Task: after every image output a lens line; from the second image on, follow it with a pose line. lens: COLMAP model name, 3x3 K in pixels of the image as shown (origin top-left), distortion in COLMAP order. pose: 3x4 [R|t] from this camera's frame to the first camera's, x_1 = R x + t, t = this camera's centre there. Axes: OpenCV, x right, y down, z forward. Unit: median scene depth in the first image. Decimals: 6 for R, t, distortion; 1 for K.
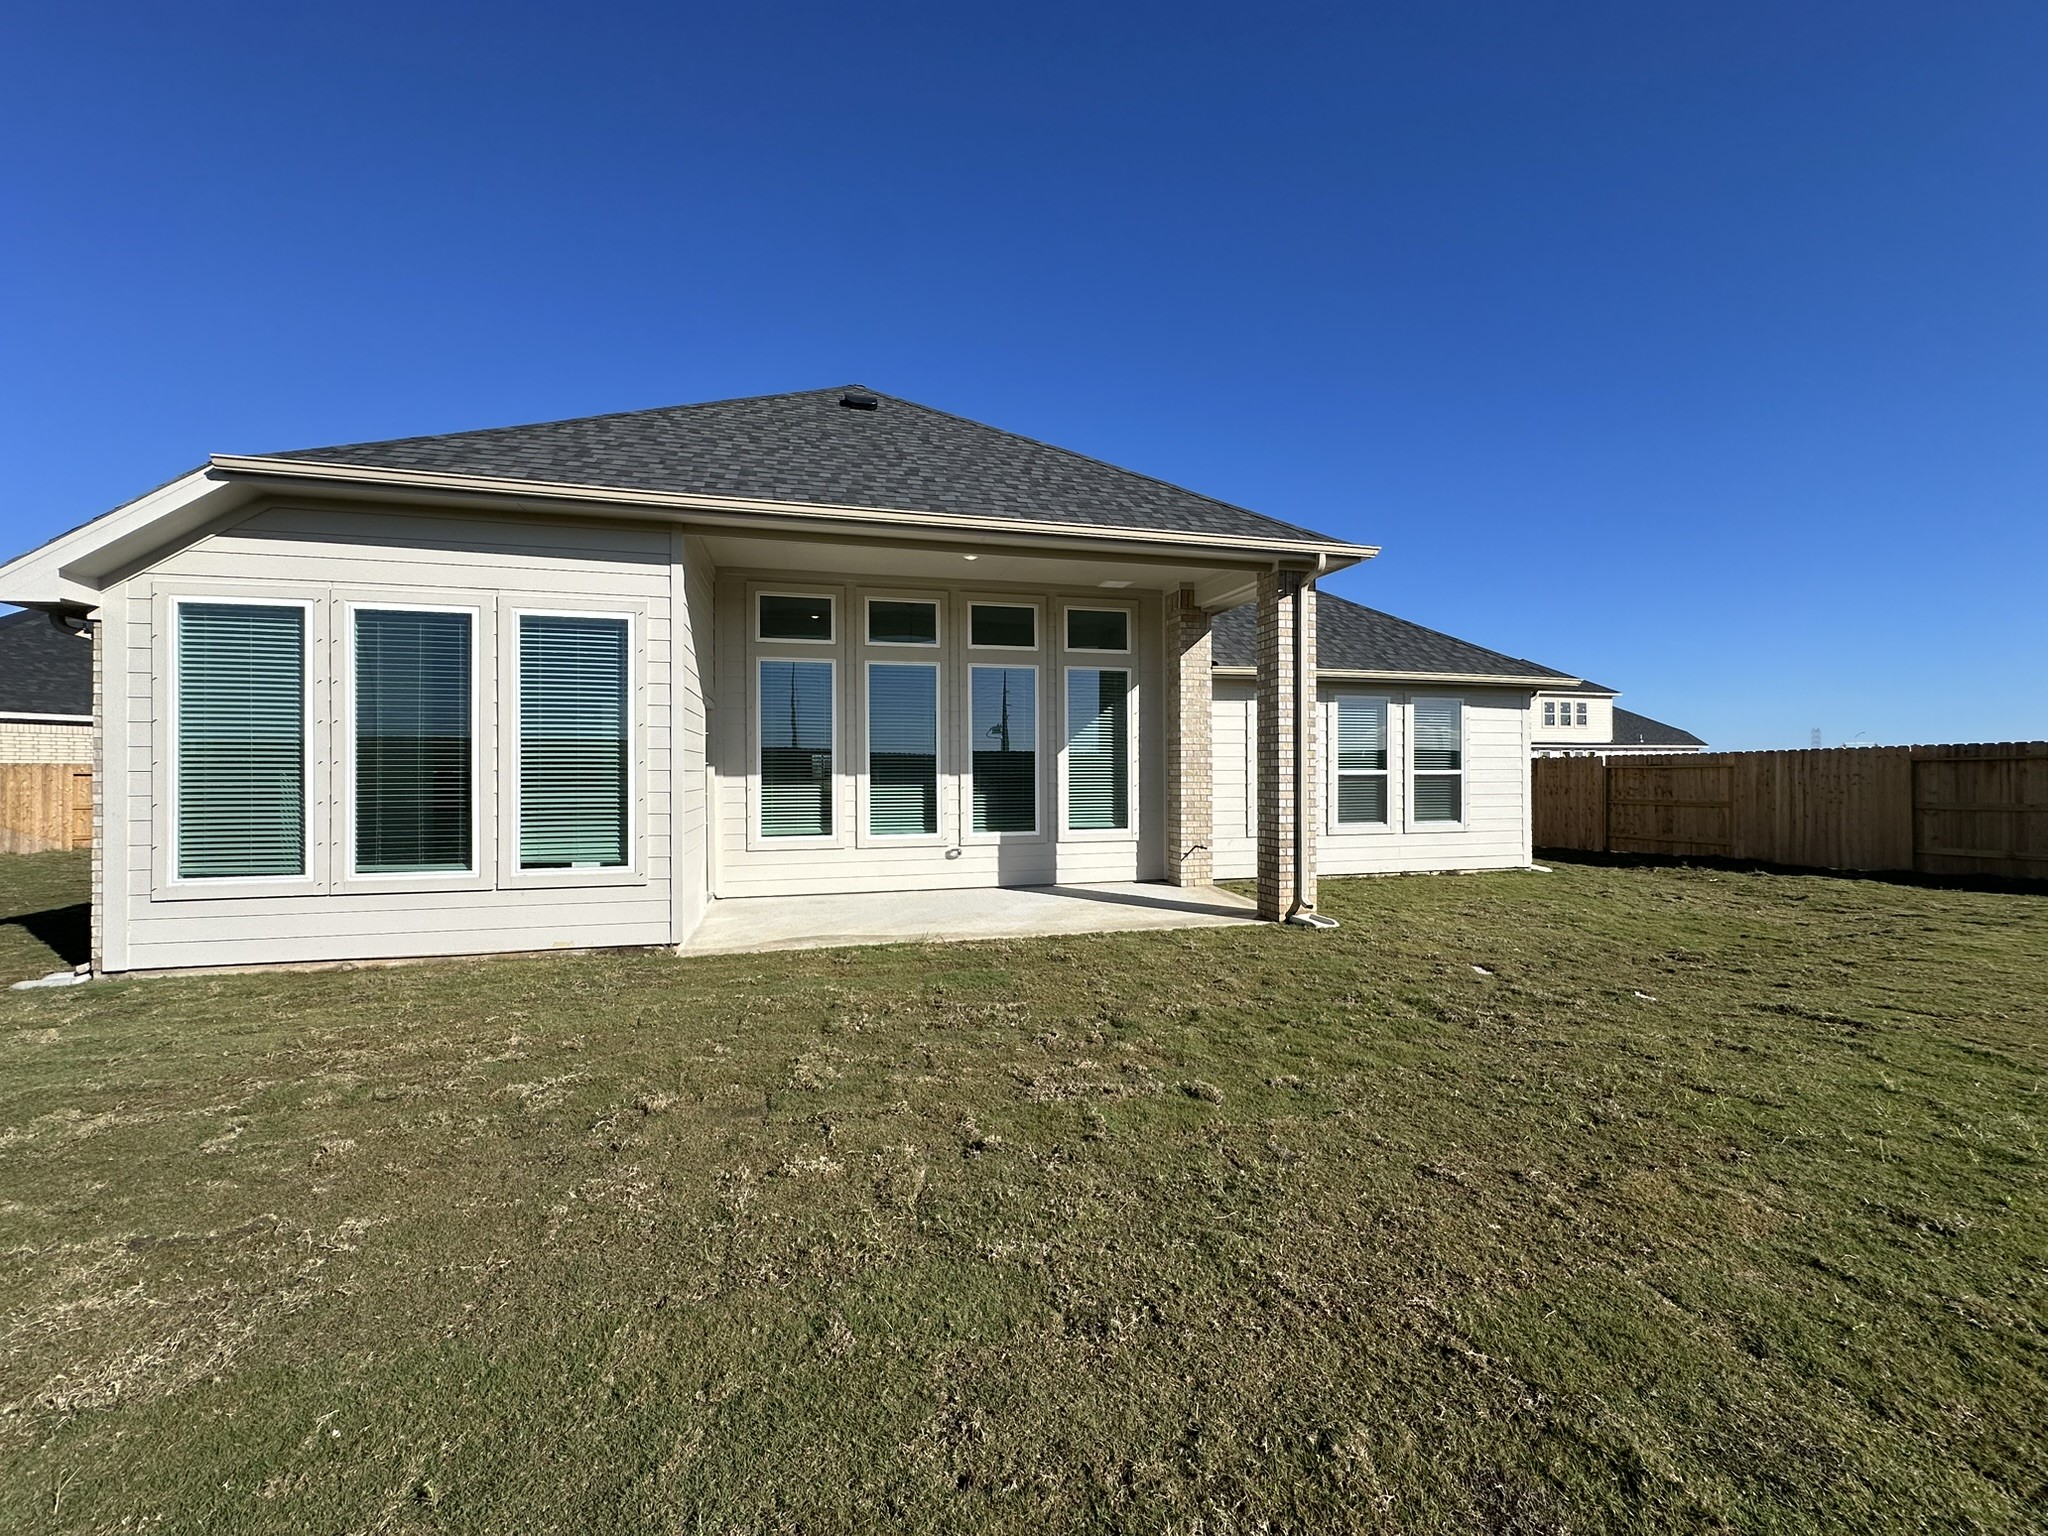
lens RADIAL K [[818.1, 0, 1019.2], [0, 818.1, 771.2], [0, 0, 1]] dist [-0.005825, 0.001486]
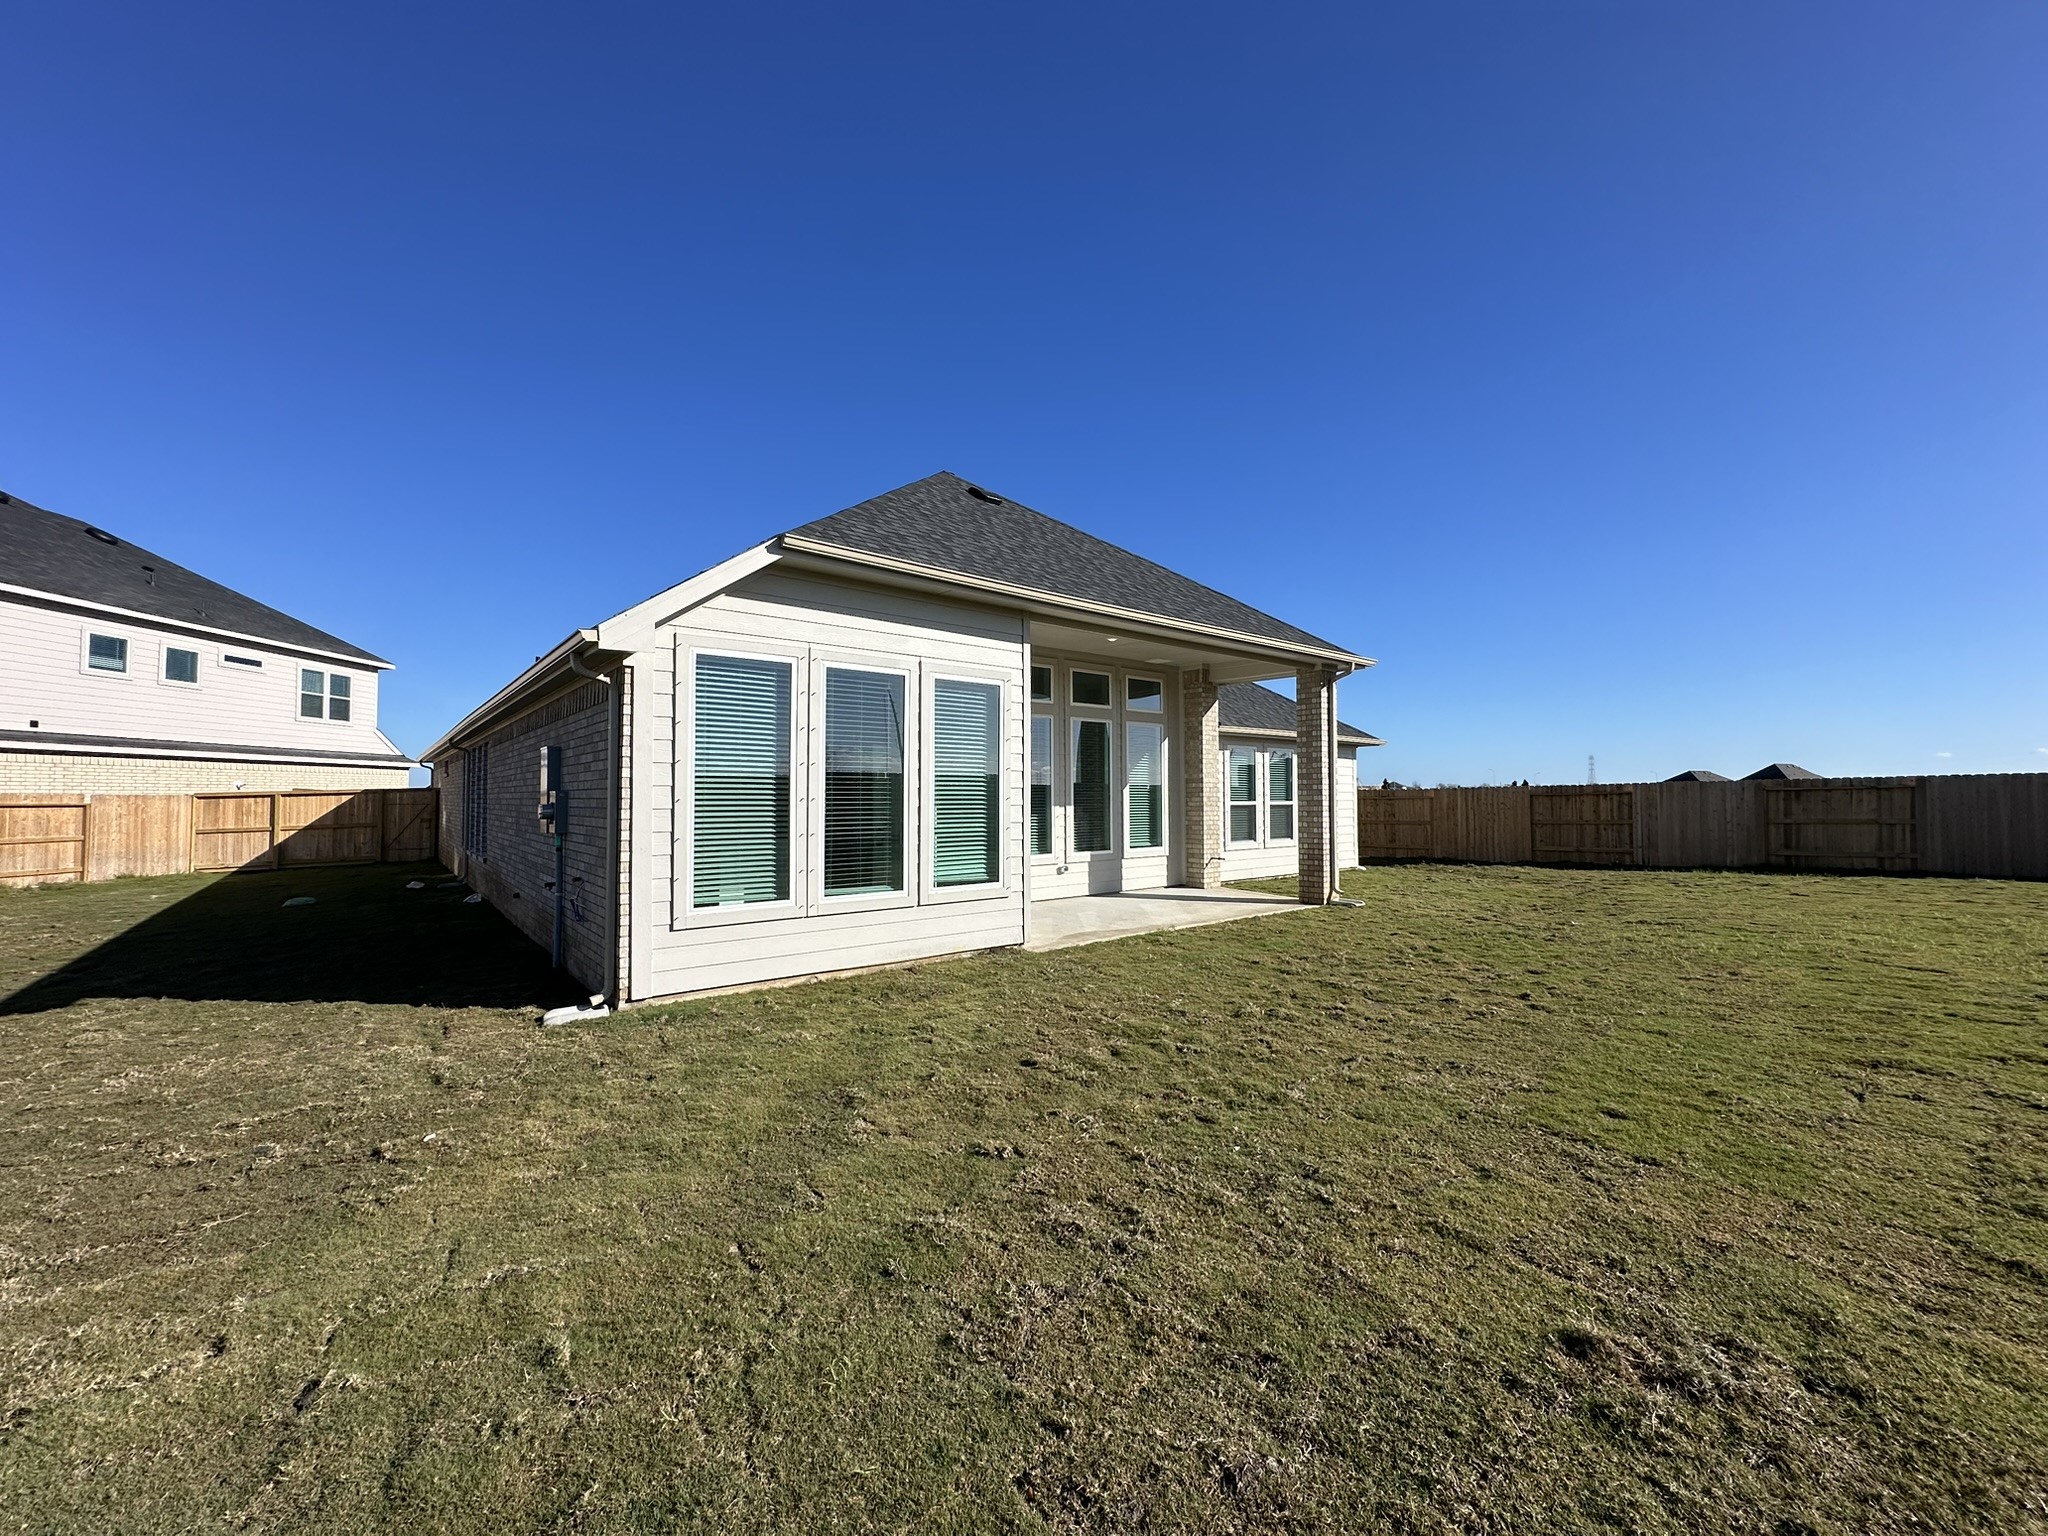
lens RADIAL K [[818.1, 0, 1036.6], [0, 818.1, 770.3], [0, 0, 1]] dist [-0.005825, 0.001486]
pose [[0.904926, 0.013722, 0.425348, -0.633653], [0.001288, 0.999387, -0.034980, -0.006758], [-0.425567, 0.032202, 0.904354, -0.104955]]
